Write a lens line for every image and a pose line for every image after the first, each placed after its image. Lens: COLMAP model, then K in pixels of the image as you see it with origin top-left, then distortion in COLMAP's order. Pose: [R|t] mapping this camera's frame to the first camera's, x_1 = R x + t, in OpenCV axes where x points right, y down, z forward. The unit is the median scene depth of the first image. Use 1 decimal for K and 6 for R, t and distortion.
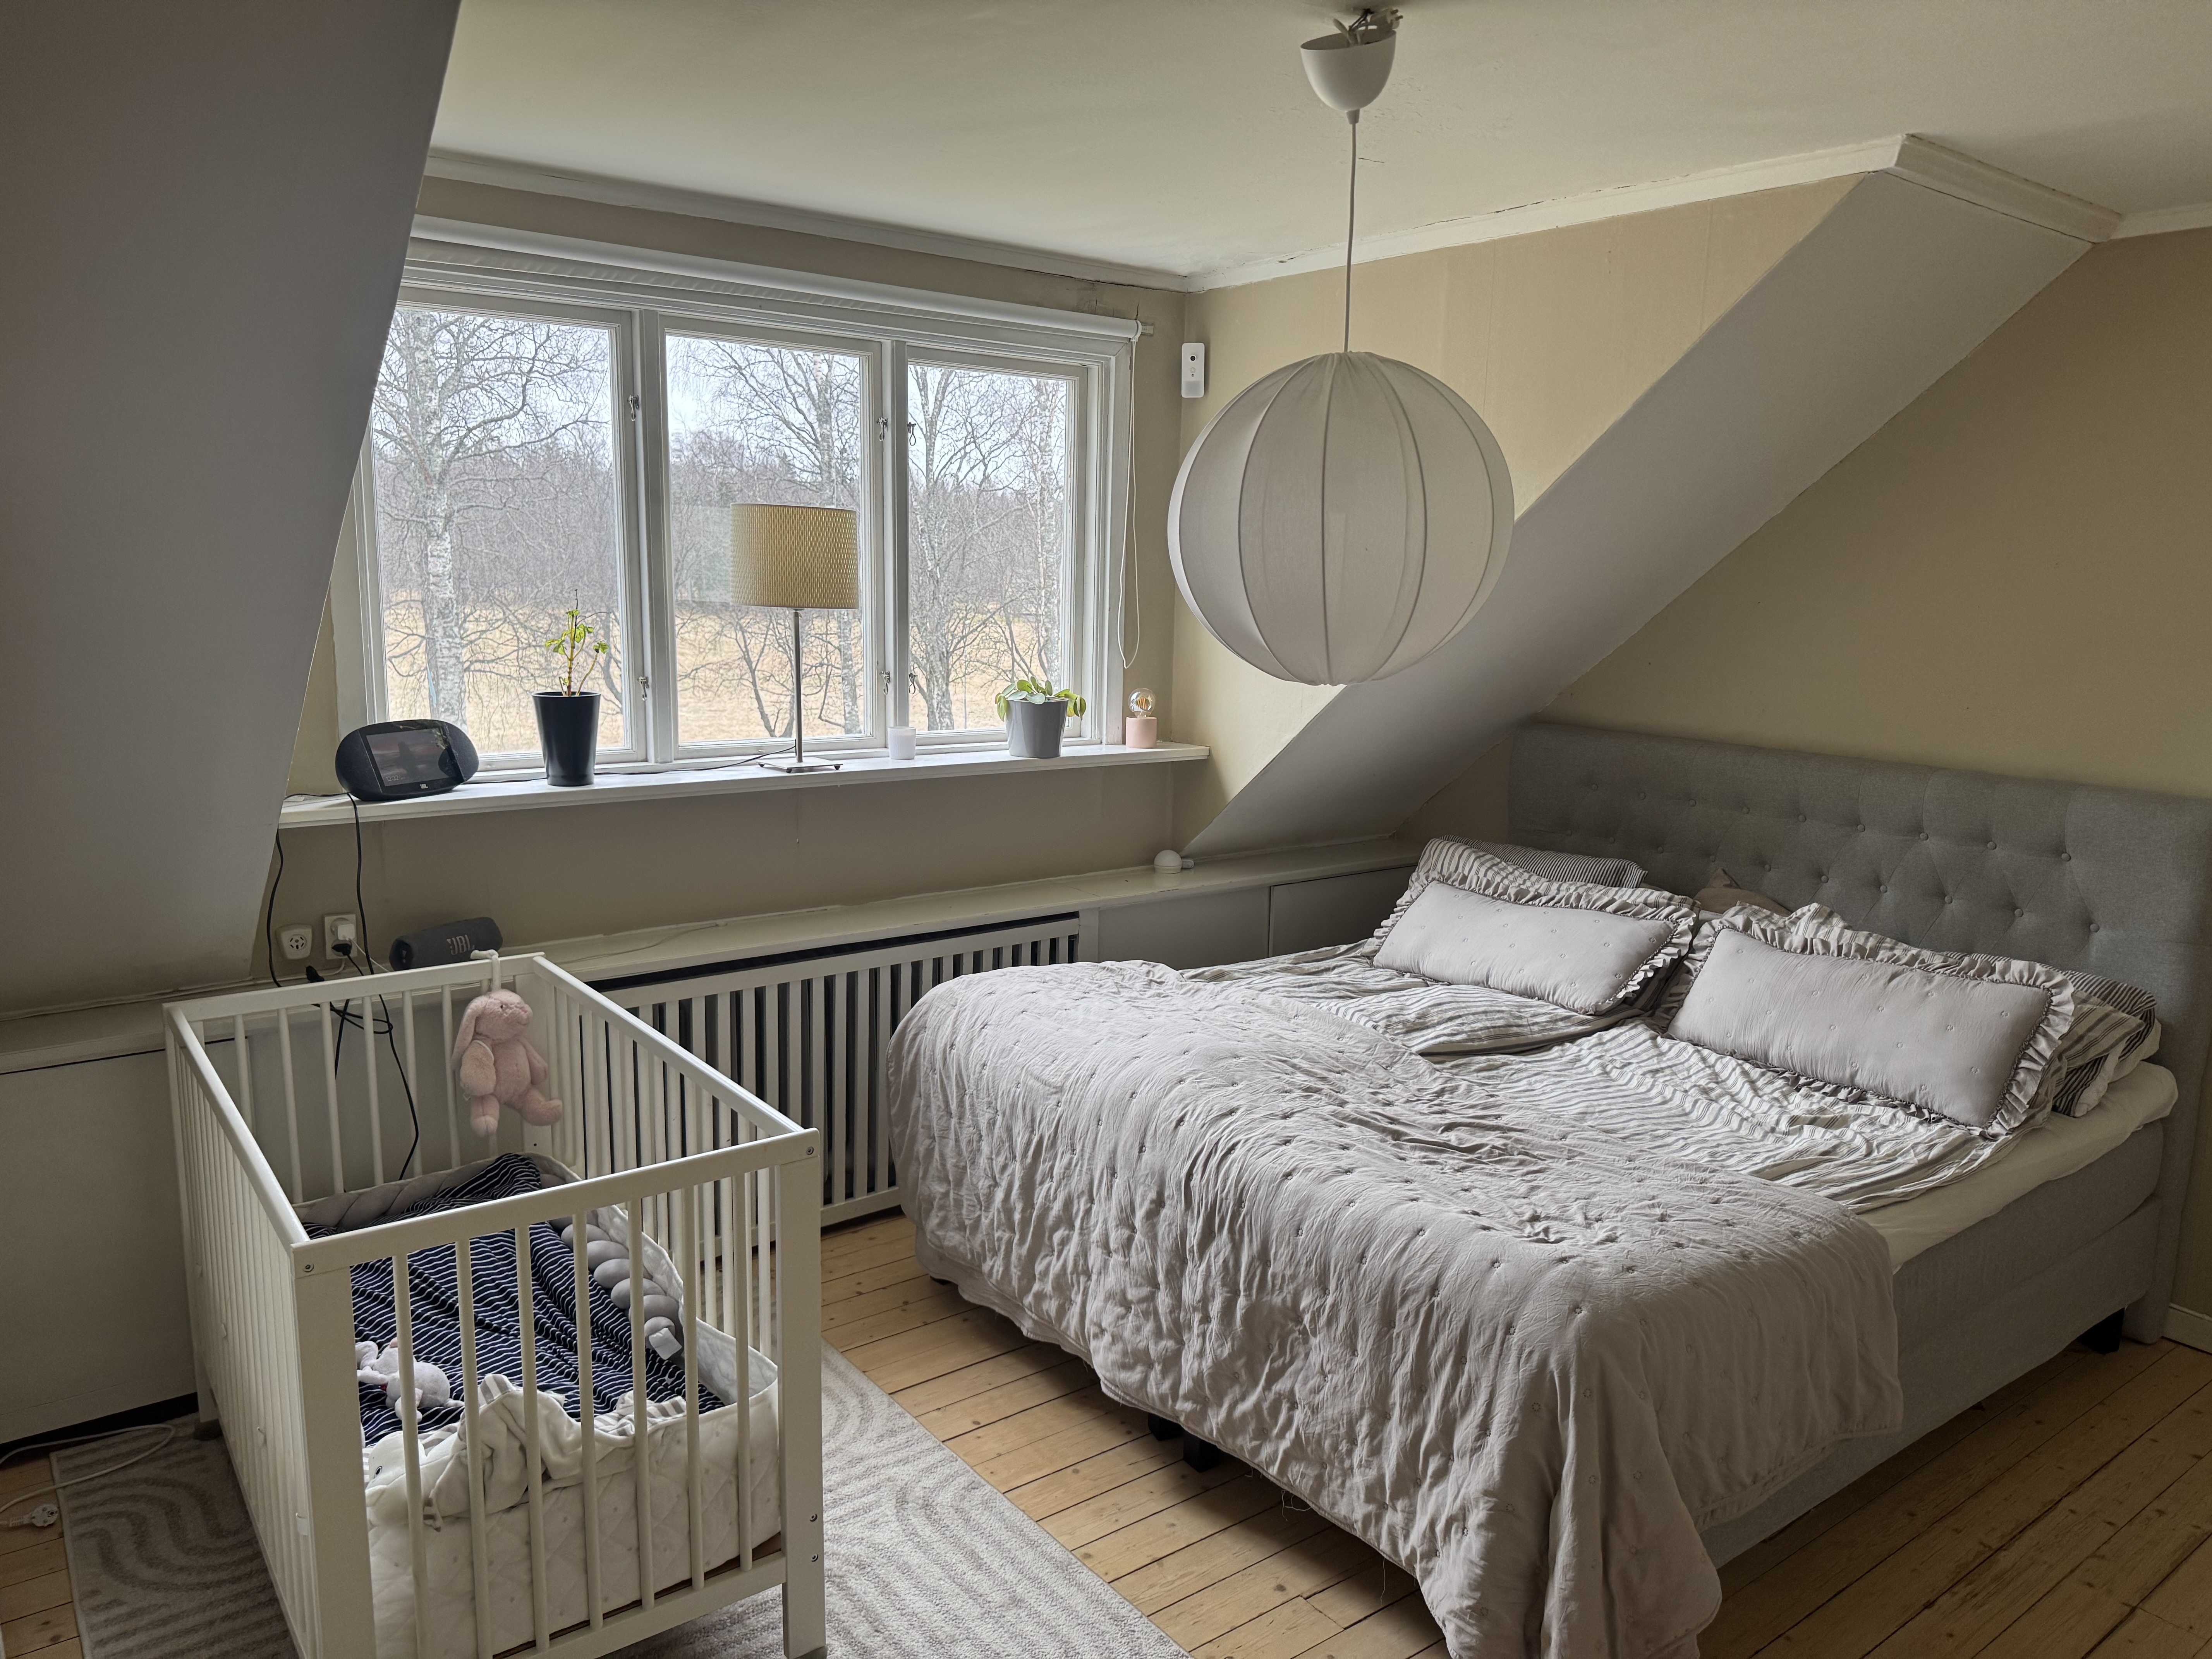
lens RADIAL K [[1539.8, 0, 1102.6], [0, 1539.8, 822.3], [0, 0, 1]] dist [0.118741, -0.204932]
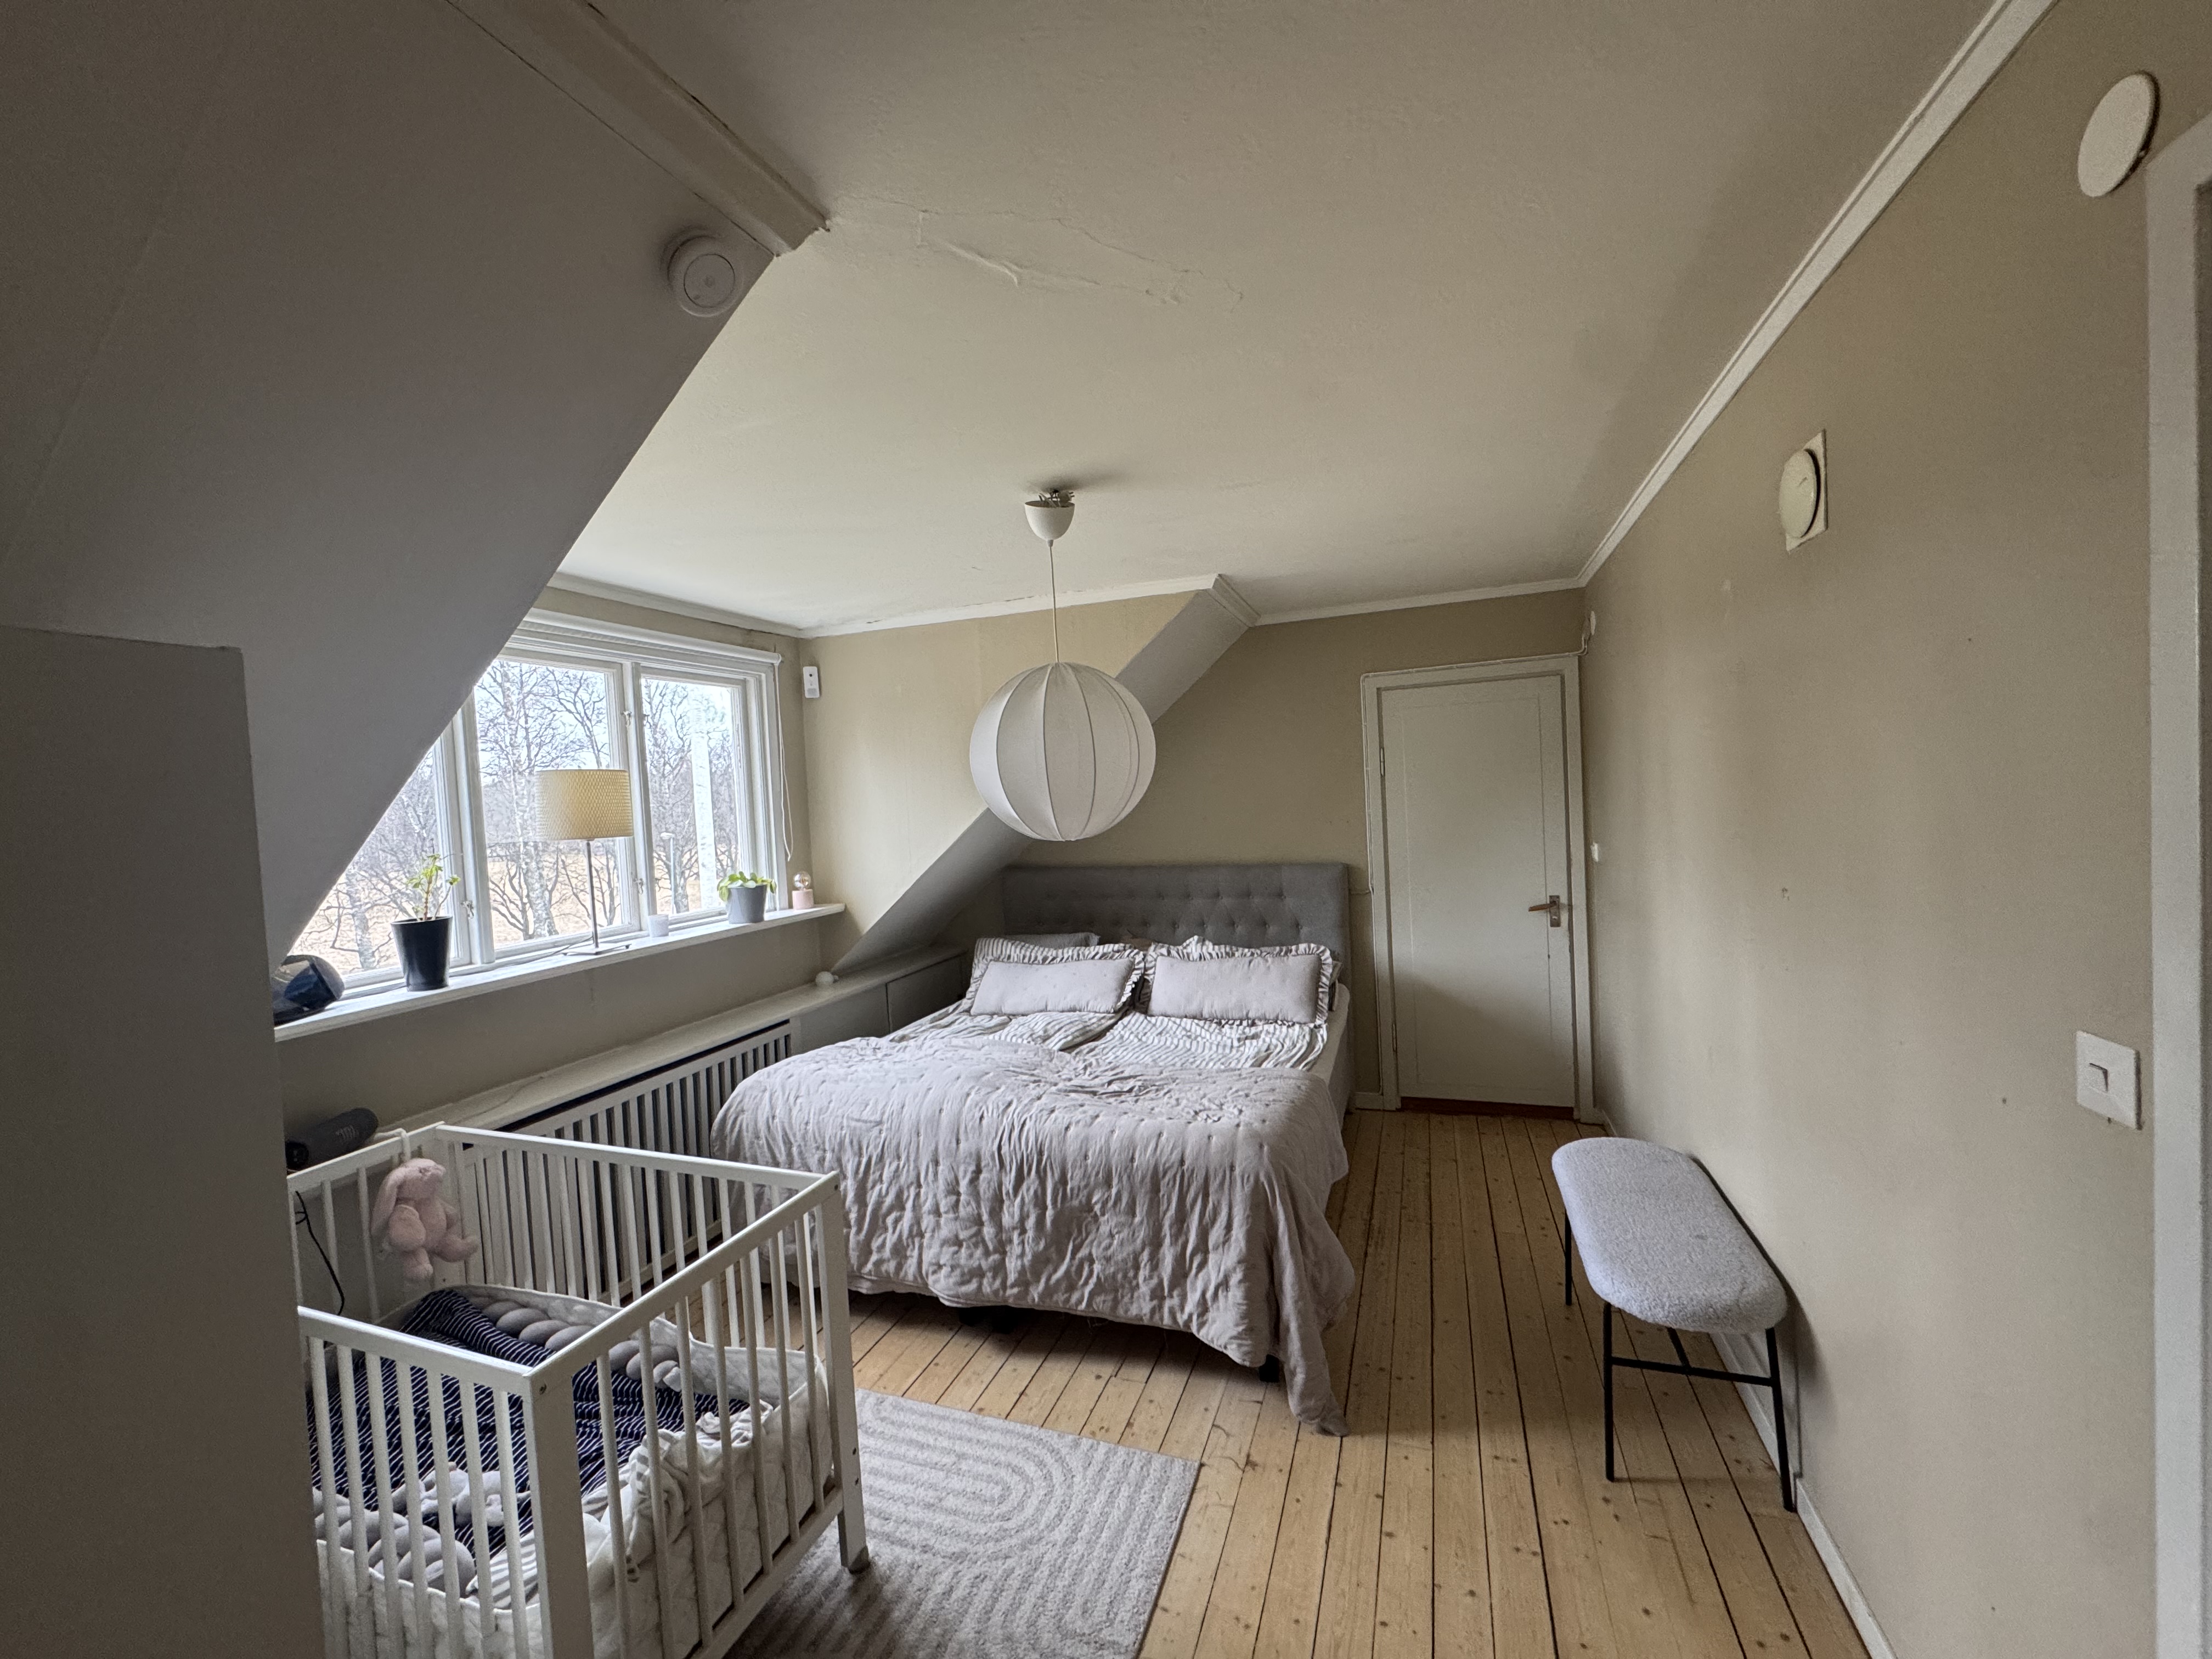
lens RADIAL K [[880.7, 0, 1094.9], [0, 880.7, 826.8], [0, 0, 1]] dist [-0.002068, -0.000116]
pose [[0.843902, -0.085102, 0.529705, -0.297885], [0.155317, 0.983812, -0.089386, -0.007081], [-0.513524, 0.157705, 0.843459, 0.097356]]
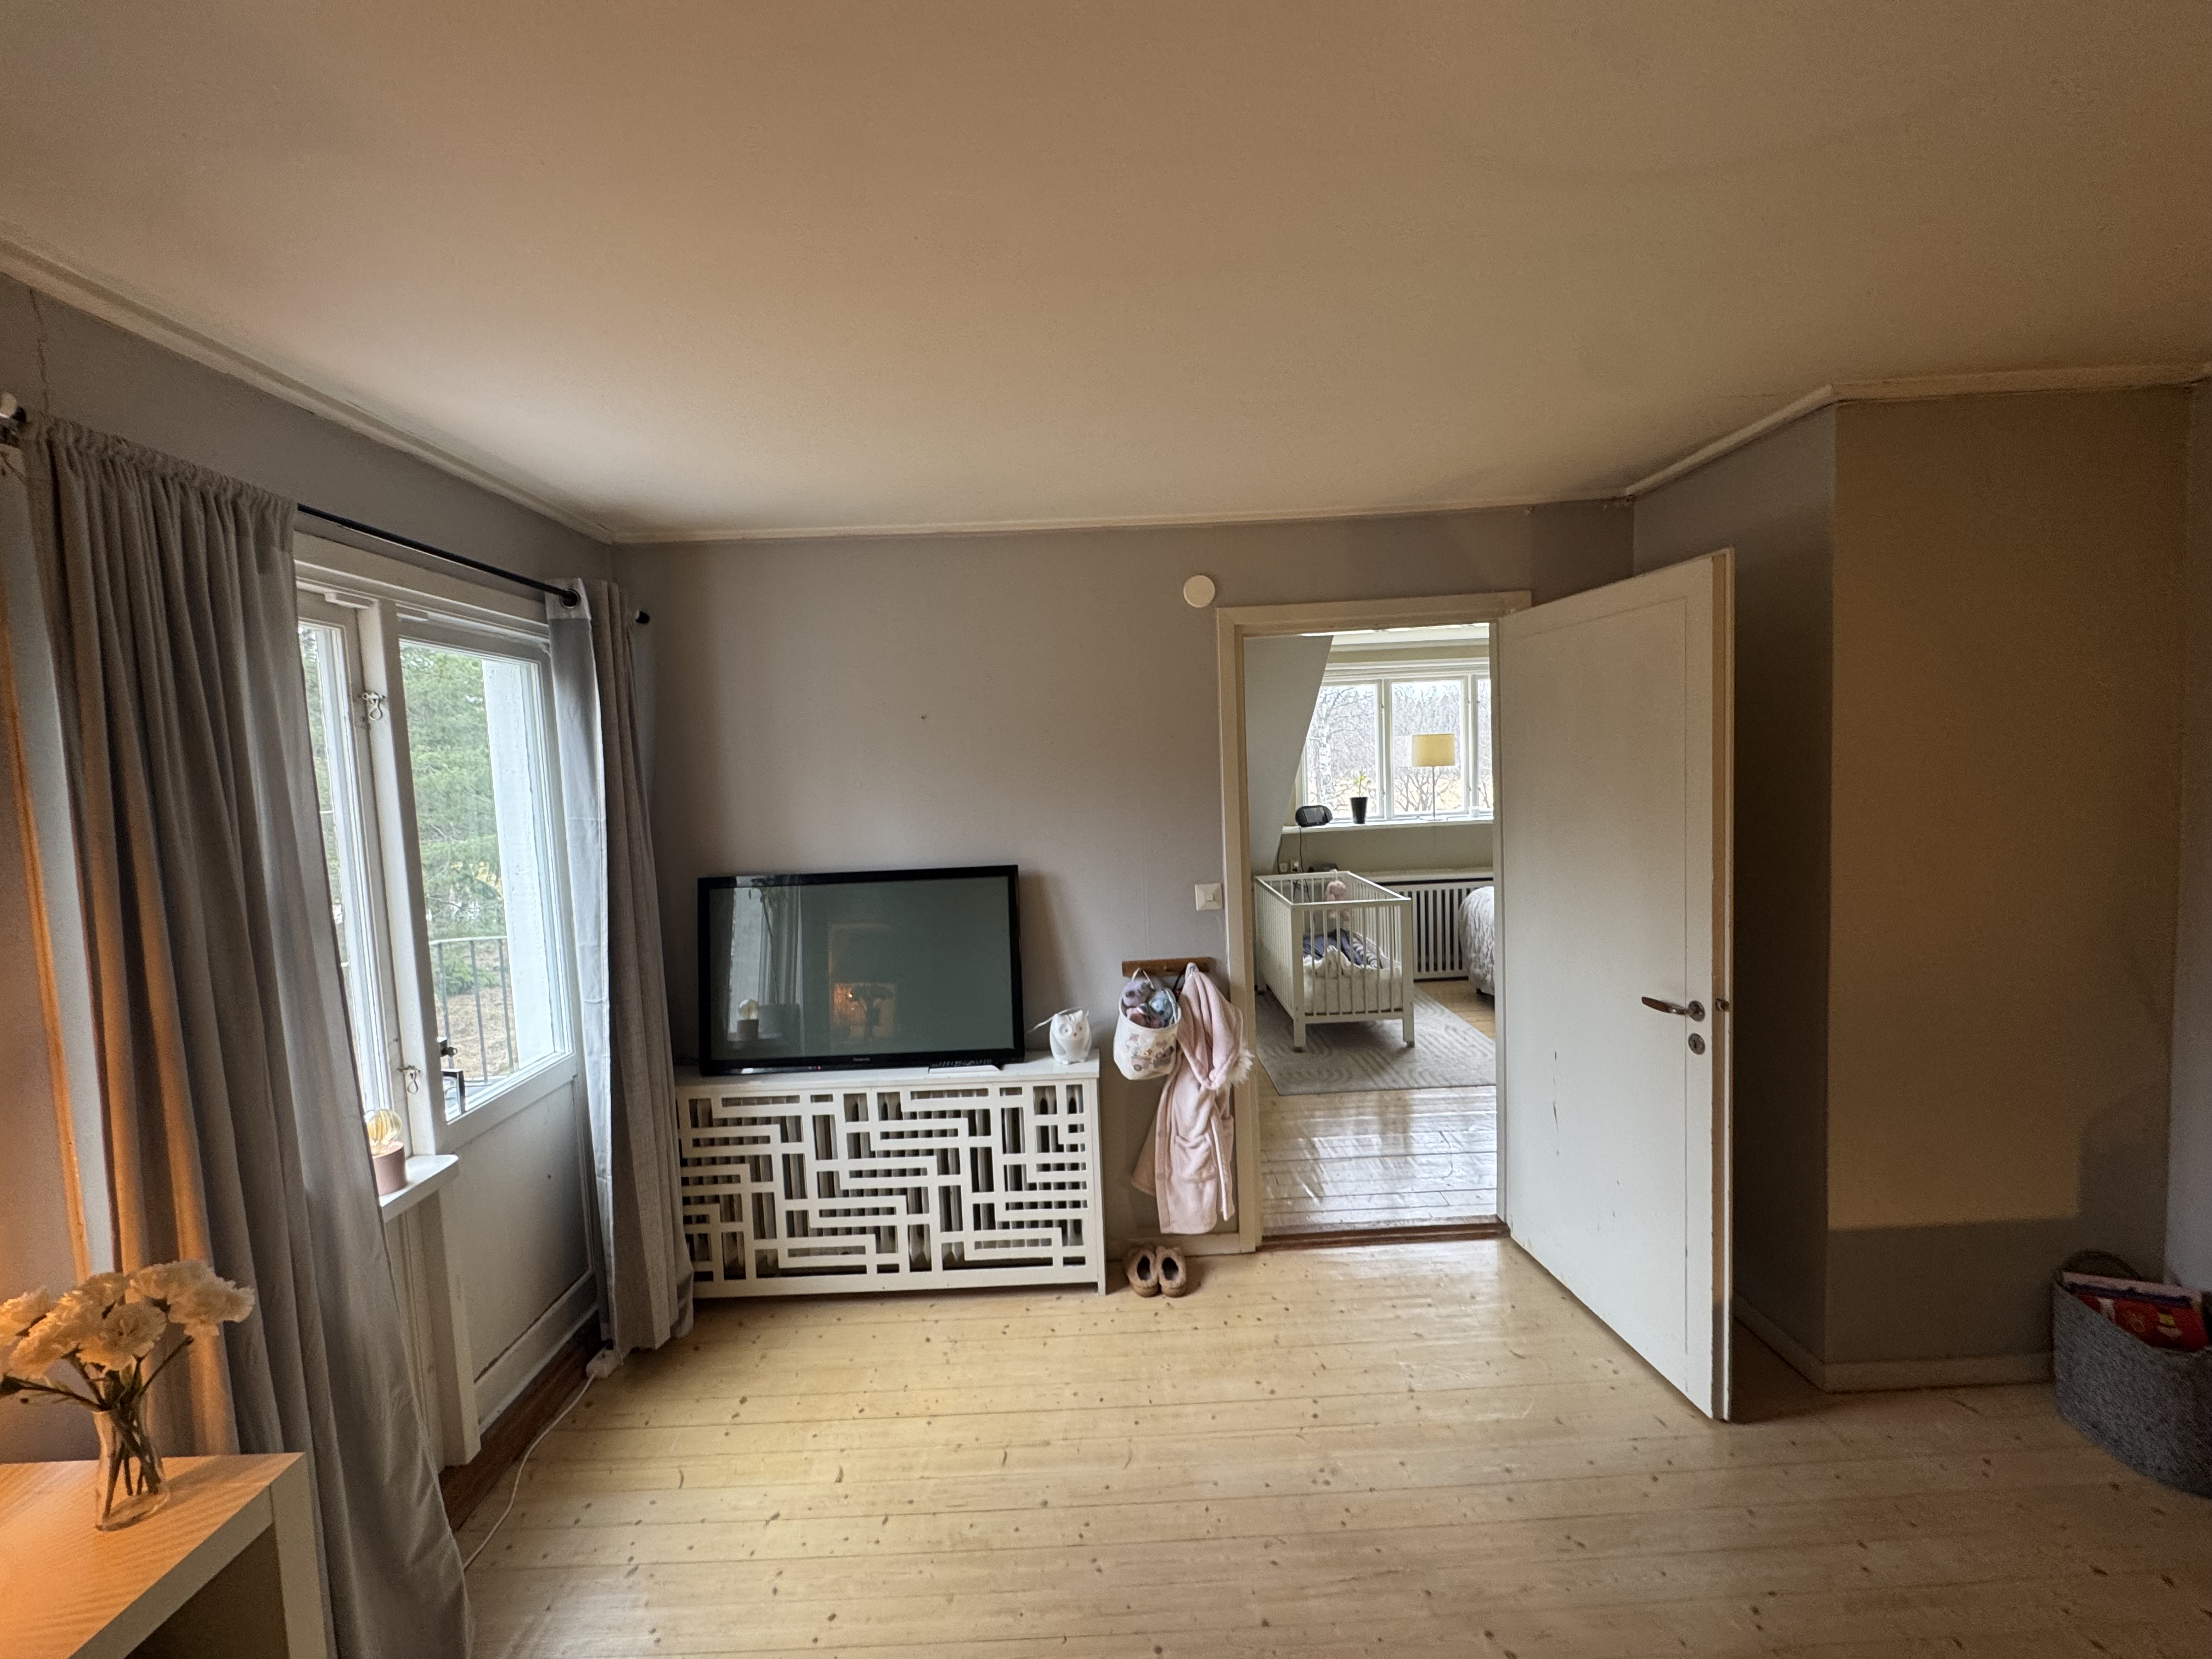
lens RADIAL K [[883.7, 0, 1107.9], [0, 883.7, 826.7], [0, 0, 1]] dist [-0.000765, 0.000146]
pose [[0.803181, -0.005241, -0.595712, 0.406287], [-0.042695, 0.996884, -0.066335, 0.152675], [0.594203, 0.078713, 0.800454, -0.956782]]
